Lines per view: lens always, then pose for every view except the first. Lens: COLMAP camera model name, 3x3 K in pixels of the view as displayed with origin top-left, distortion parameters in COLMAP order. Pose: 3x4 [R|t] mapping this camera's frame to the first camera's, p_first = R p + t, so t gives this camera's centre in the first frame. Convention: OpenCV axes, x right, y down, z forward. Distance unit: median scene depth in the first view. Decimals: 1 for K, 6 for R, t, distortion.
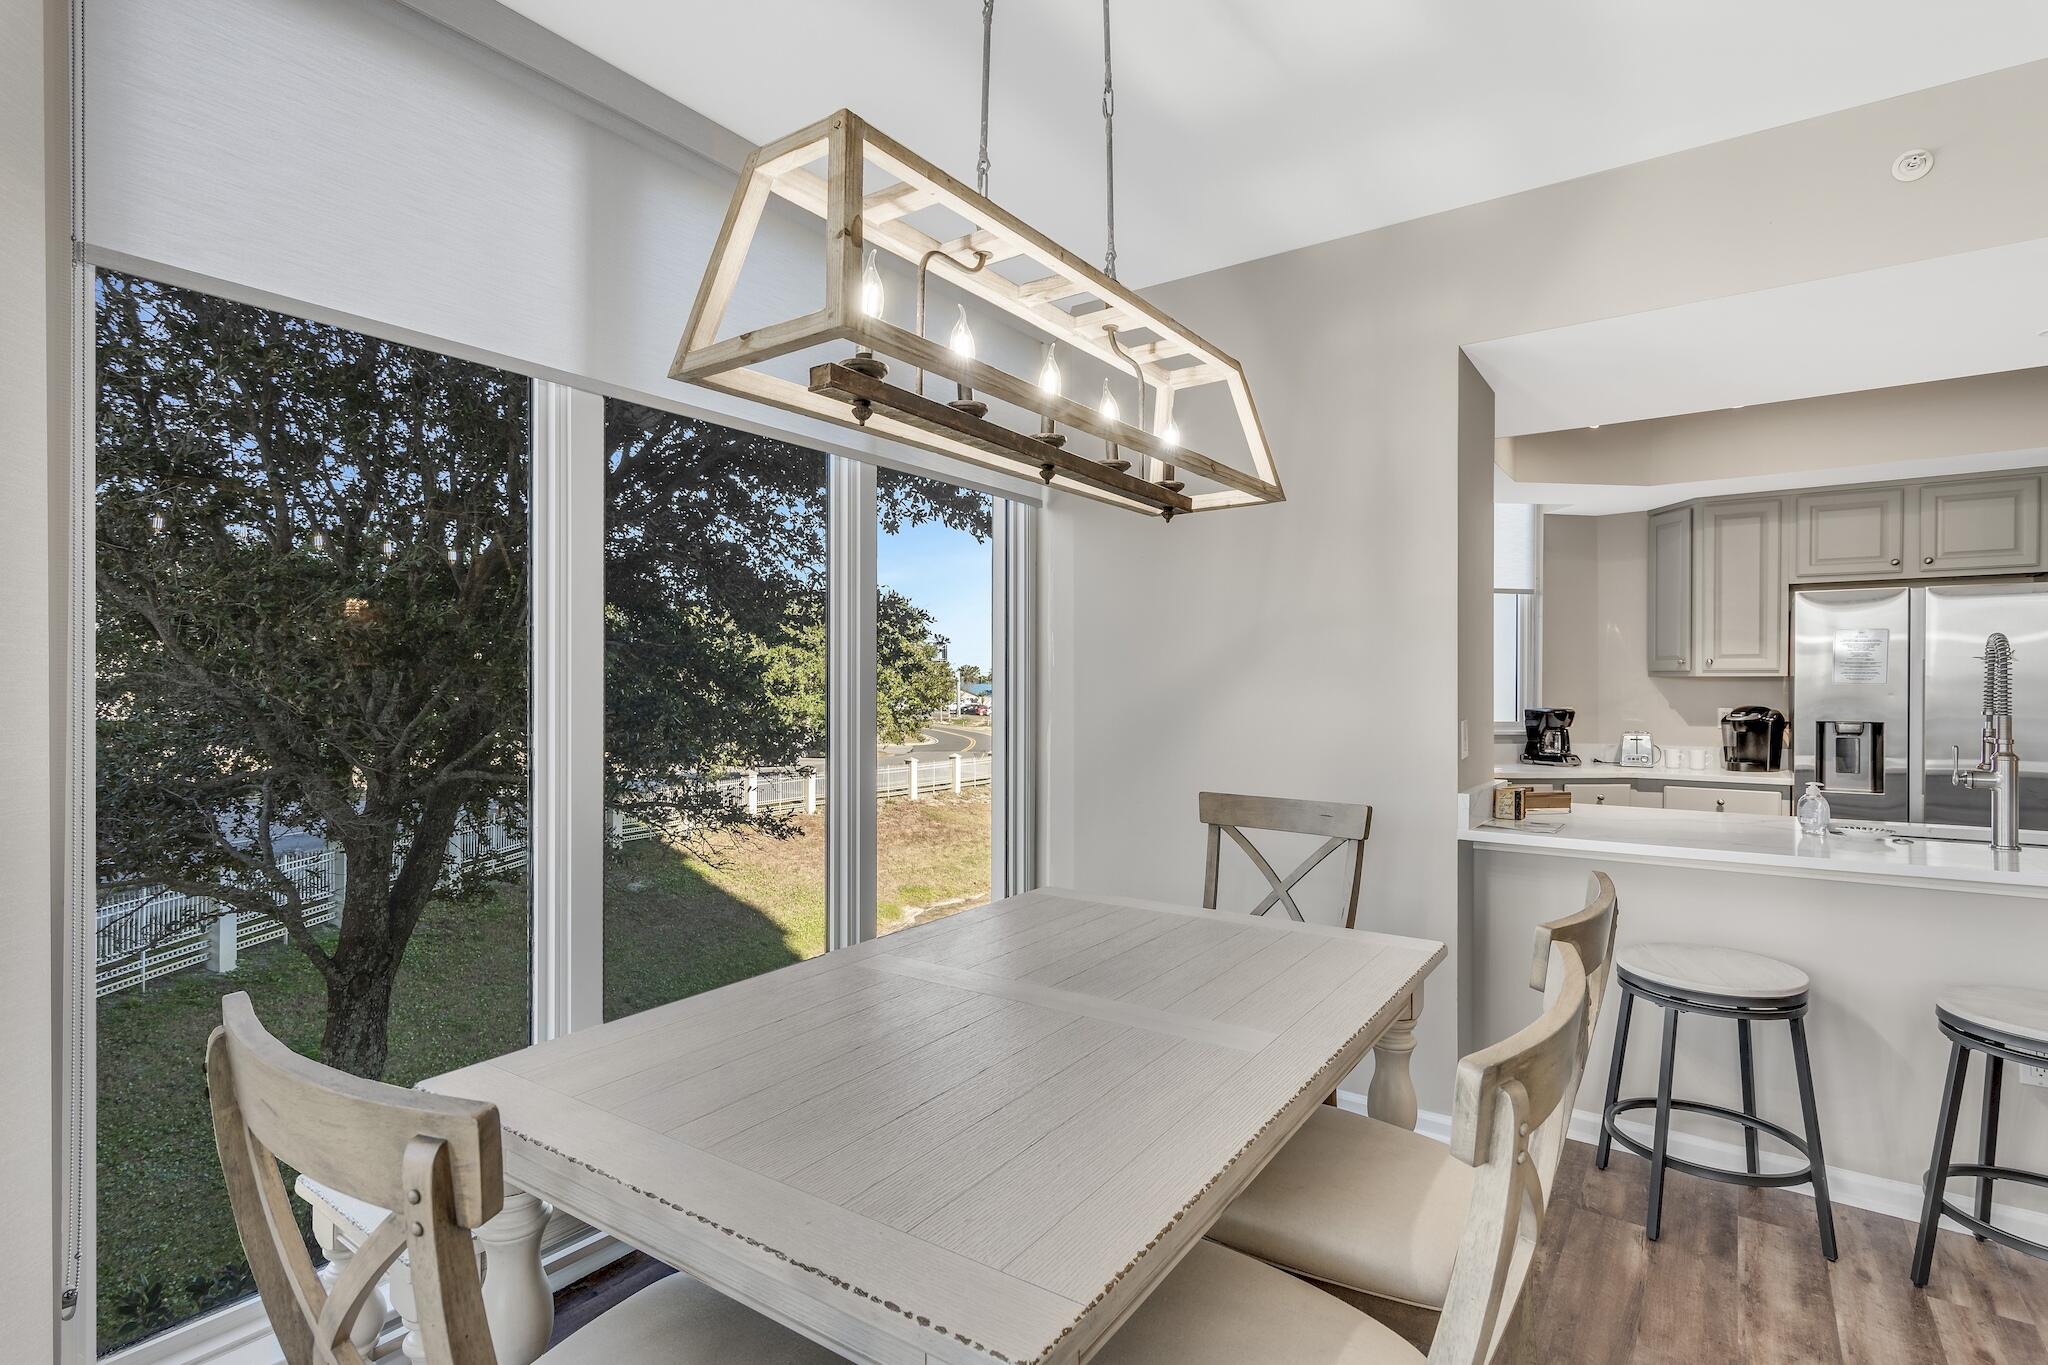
lens RADIAL K [[996.0, 0, 1024.0], [0, 996.0, 682.5], [0, 0, 1]] dist [-0.001356, -0.000133]
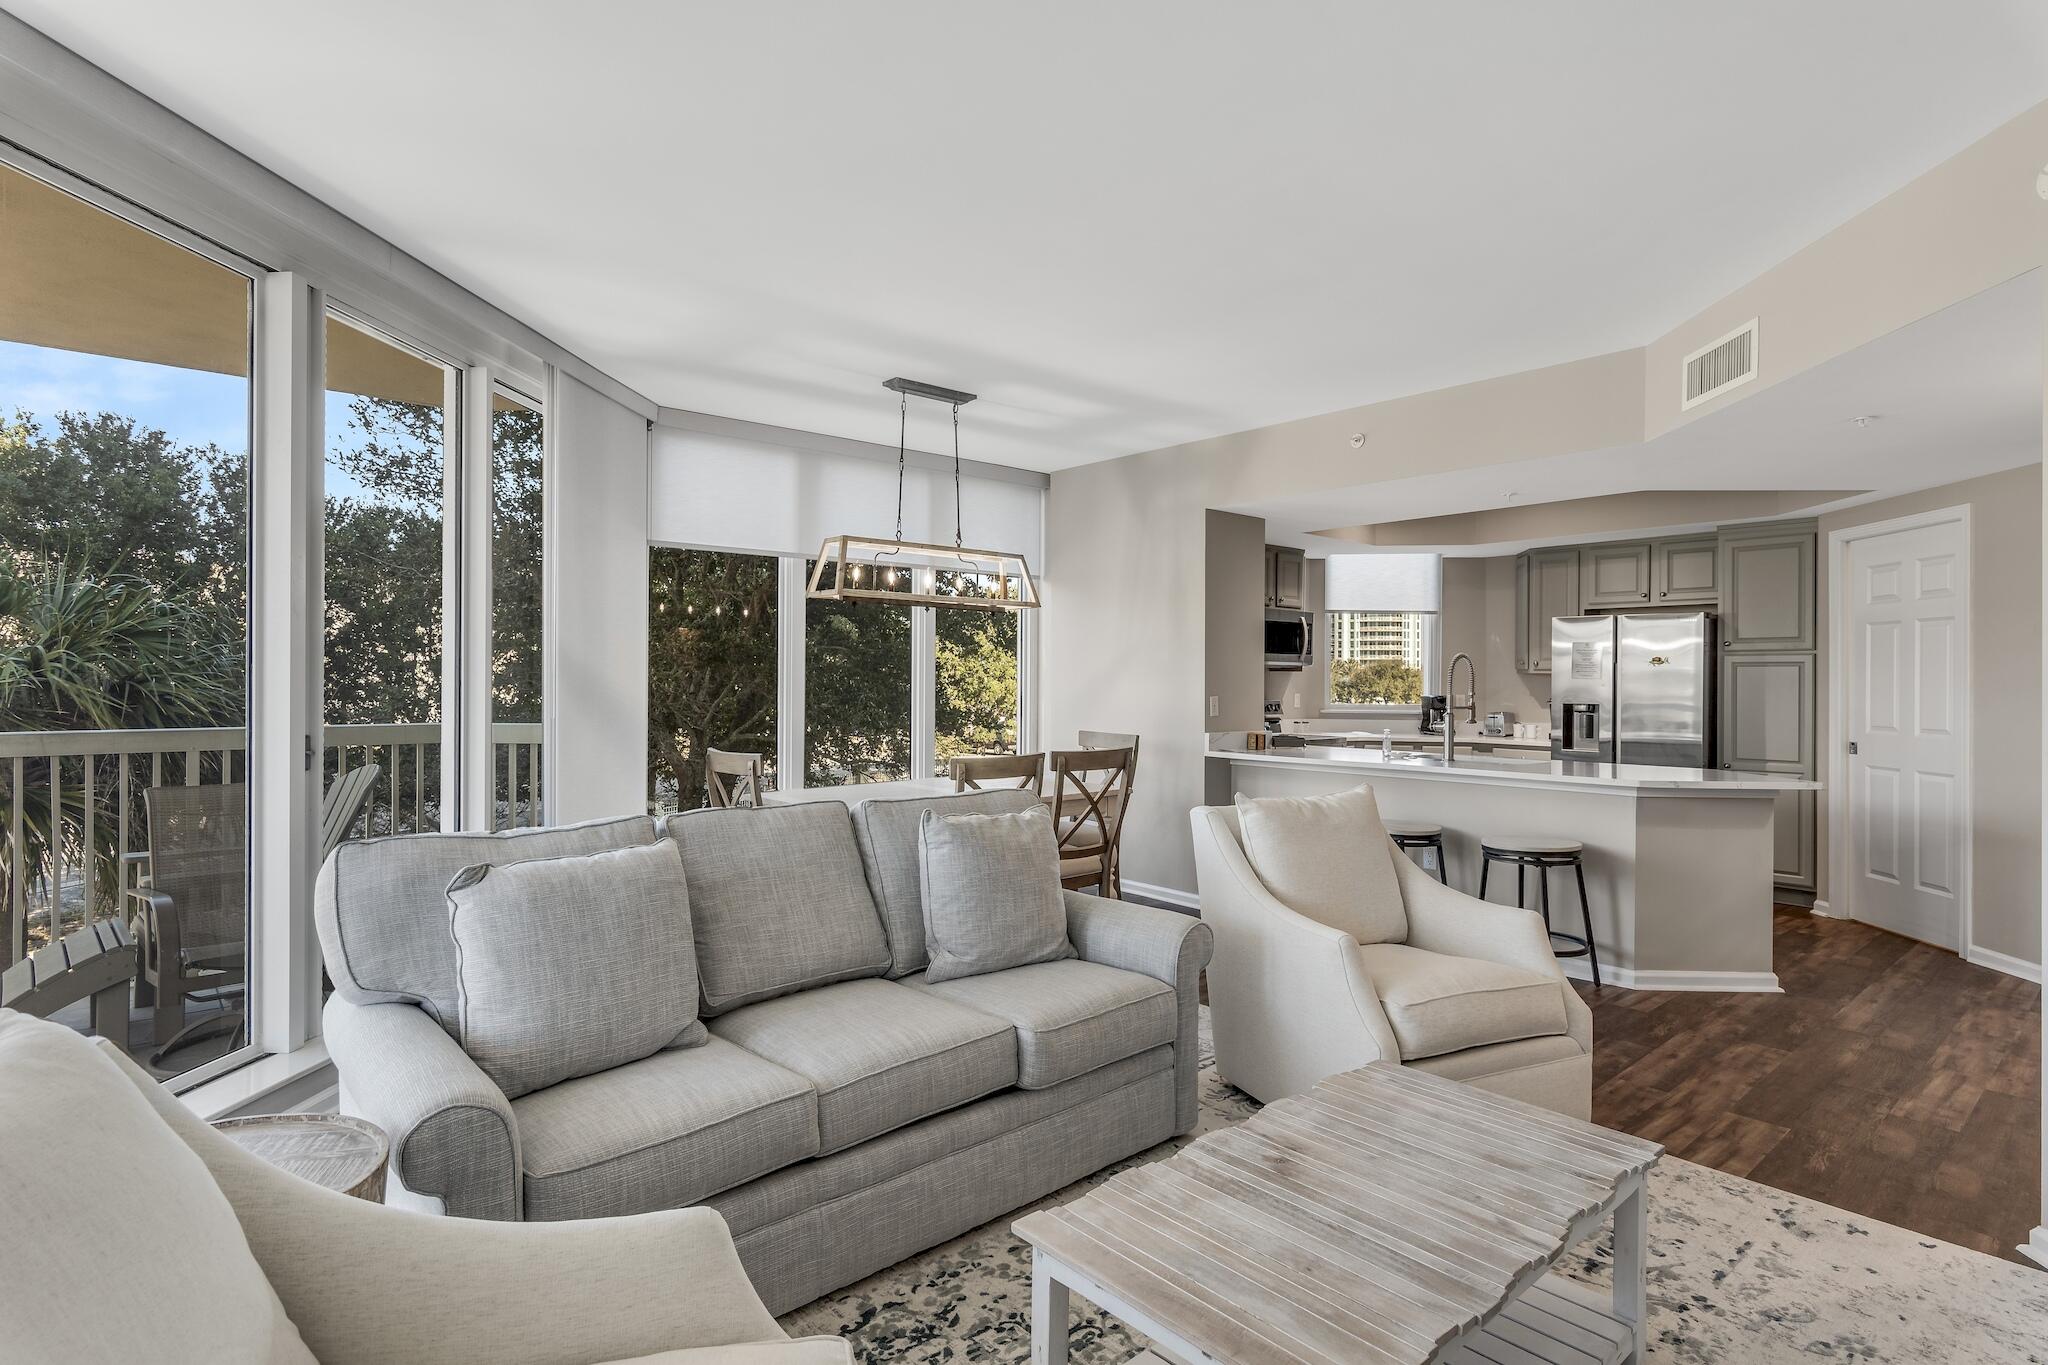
lens RADIAL K [[1061.6, 0, 1024.0], [0, 1061.6, 682.5], [0, 0, 1]] dist [-0.000303, 0.000540]
pose [[0.968852, 0.005410, -0.247580, 0.326511], [-0.003711, 0.999966, 0.007329, -0.001832], [0.247611, -0.006182, 0.968840, -0.610897]]
